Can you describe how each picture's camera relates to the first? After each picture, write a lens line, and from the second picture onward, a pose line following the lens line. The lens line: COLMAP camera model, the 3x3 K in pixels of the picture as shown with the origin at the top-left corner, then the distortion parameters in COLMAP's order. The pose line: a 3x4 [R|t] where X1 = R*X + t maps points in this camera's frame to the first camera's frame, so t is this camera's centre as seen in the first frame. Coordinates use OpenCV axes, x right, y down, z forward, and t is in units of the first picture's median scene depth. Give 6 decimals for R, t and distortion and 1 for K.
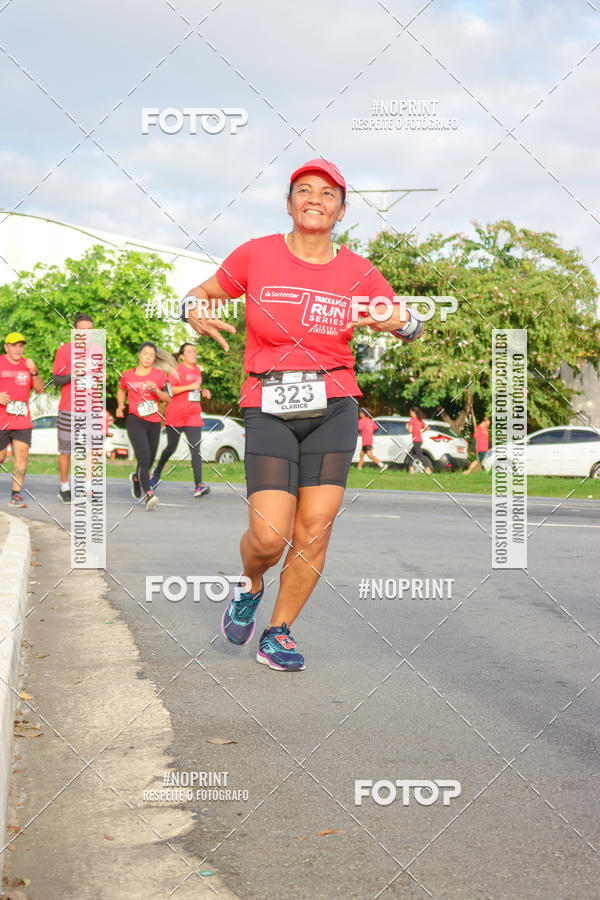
lens RADIAL K [[1812.4, 0, 298.0], [0, 1812.4, 450.7], [0, 0, 1]] dist [-0.042295, 0.565263]
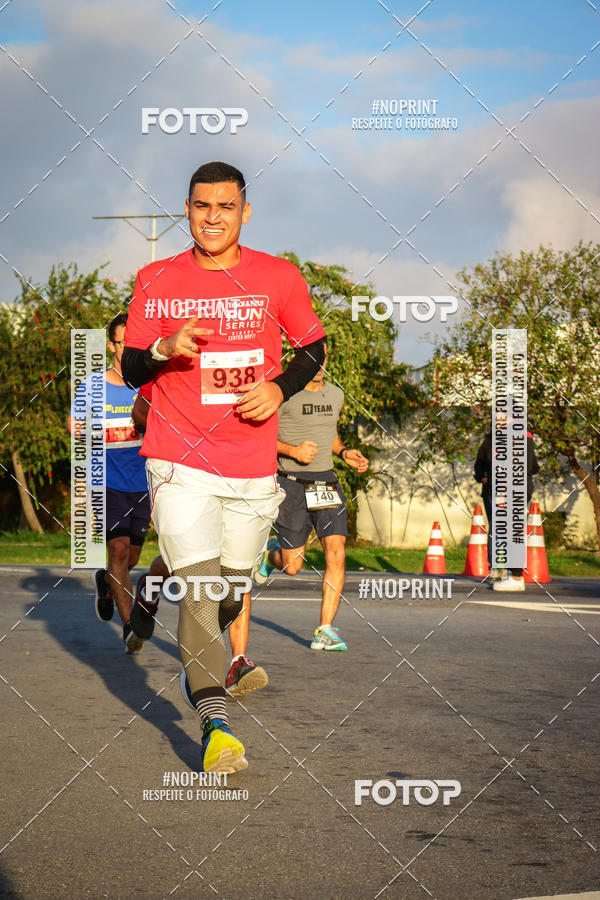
lens RADIAL K [[2386.9, 0, 323.3], [0, 2386.9, 426.5], [0, 0, 1]] dist [0.159804, -0.150310]
pose [[0.996646, -0.015393, 0.080374, 0.038155], [0.018349, 0.999177, -0.036166, -0.001989], [-0.079751, 0.037520, 0.996108, -0.139882]]
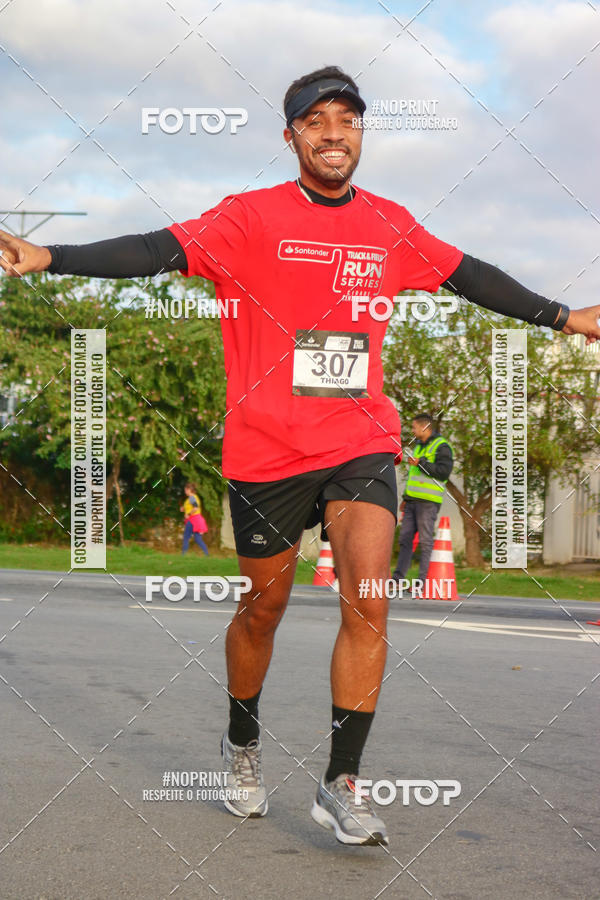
lens RADIAL K [[2270.7, 0, 310.7], [0, 2270.7, 448.7], [0, 0, 1]] dist [0.077652, 0.455909]
pose [[0.986682, 0.018865, 0.161561, 0.011766], [-0.013828, 0.999384, -0.032247, -0.001738], [-0.162070, 0.029583, 0.986336, -0.066723]]
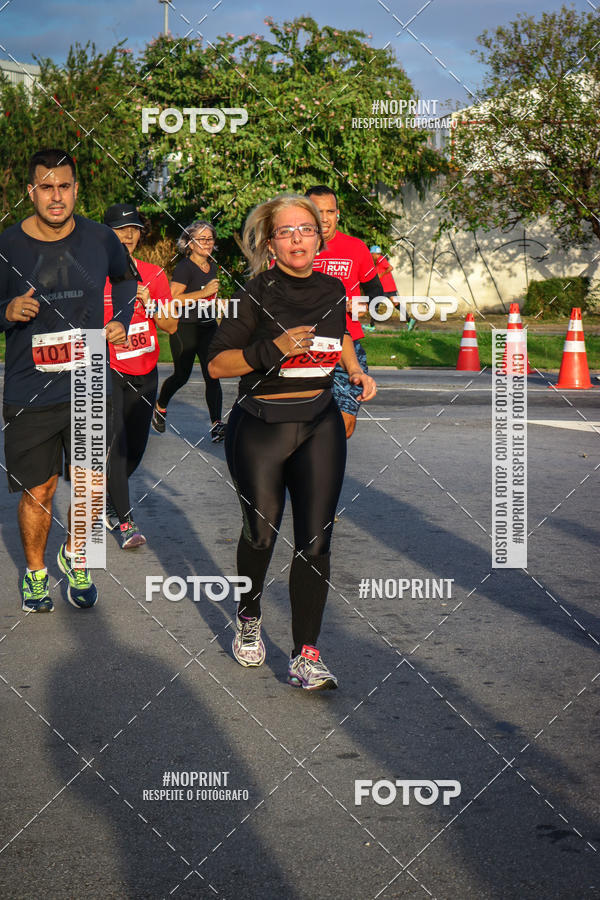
lens RADIAL K [[2386.6, 0, 319.0], [0, 2386.6, 414.2], [0, 0, 1]] dist [0.131452, 0.349550]
pose [[0.995895, -0.044732, 0.078695, 0.023768], [0.037680, 0.995326, 0.088920, -0.041358], [-0.082305, -0.085589, 0.992925, -0.138056]]
